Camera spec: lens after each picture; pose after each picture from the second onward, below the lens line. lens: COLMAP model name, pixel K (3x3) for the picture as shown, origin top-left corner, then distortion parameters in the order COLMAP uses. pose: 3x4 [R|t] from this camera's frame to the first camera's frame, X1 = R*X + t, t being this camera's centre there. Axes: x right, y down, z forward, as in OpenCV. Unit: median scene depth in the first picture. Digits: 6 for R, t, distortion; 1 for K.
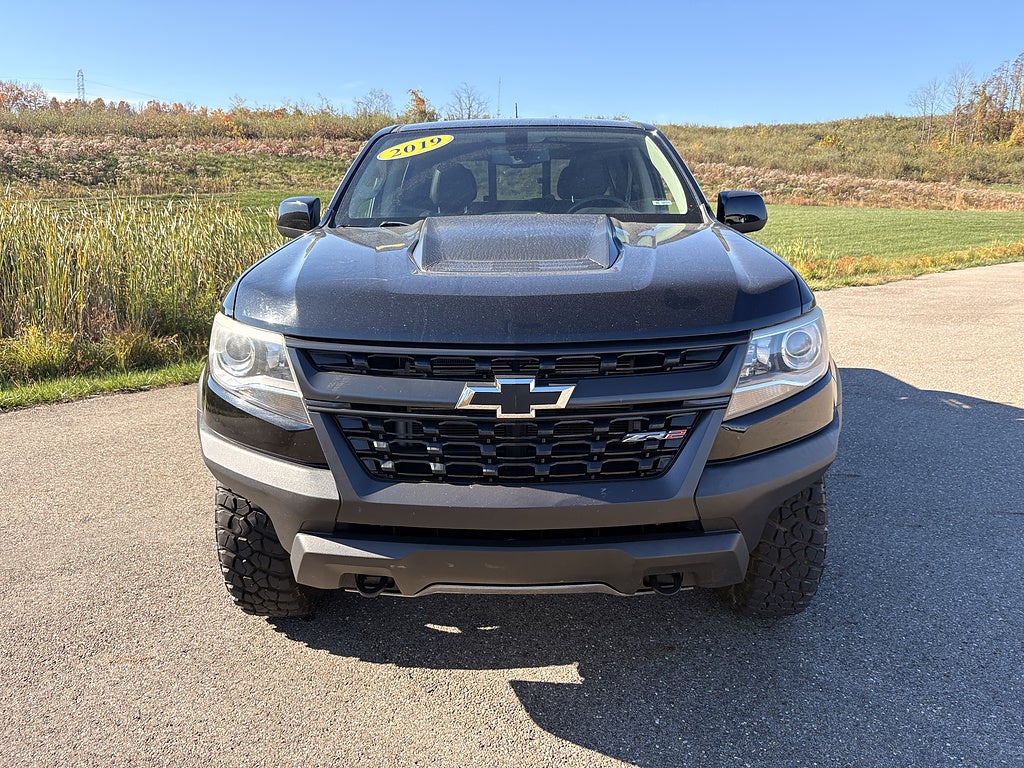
lens RADIAL K [[795.9, 0, 510.8], [0, 795.9, 379.0], [0, 0, 1]] dist [0.031894, -0.043046]
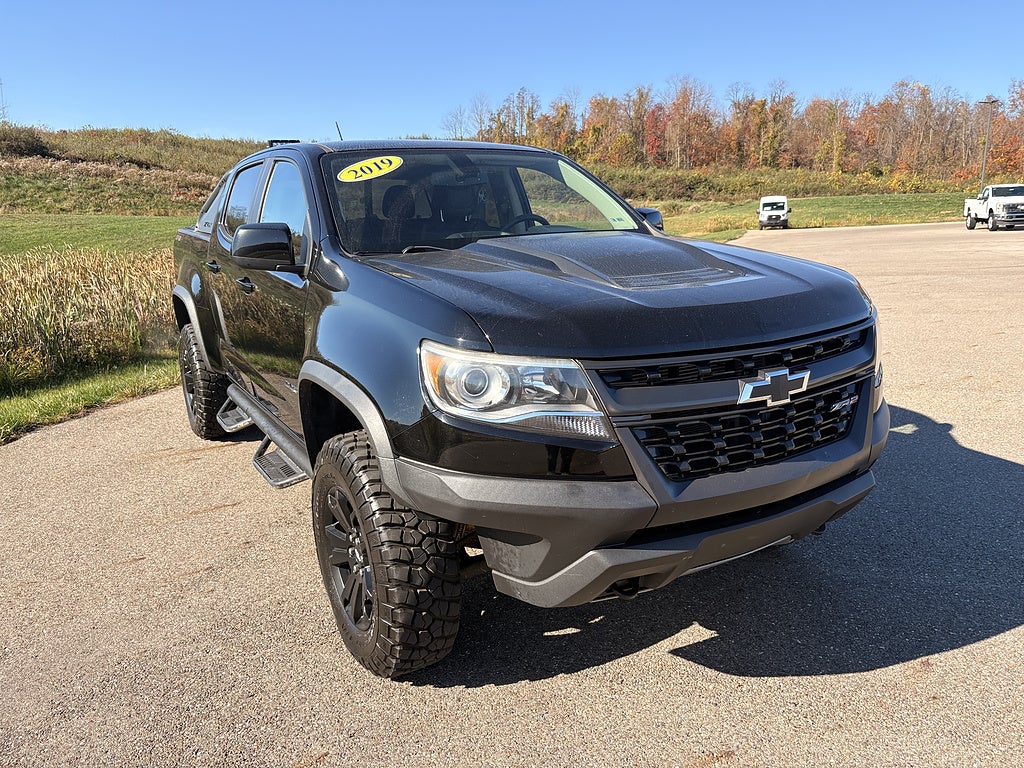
lens RADIAL K [[795.9, 0, 491.4], [0, 795.9, 387.4], [0, 0, 1]] dist [0.031894, -0.043046]
pose [[0.854631, -0.131606, 0.502281, -0.721161], [0.135855, 0.990324, 0.028324, -0.050948], [-0.501148, 0.044031, 0.864241, 0.148760]]
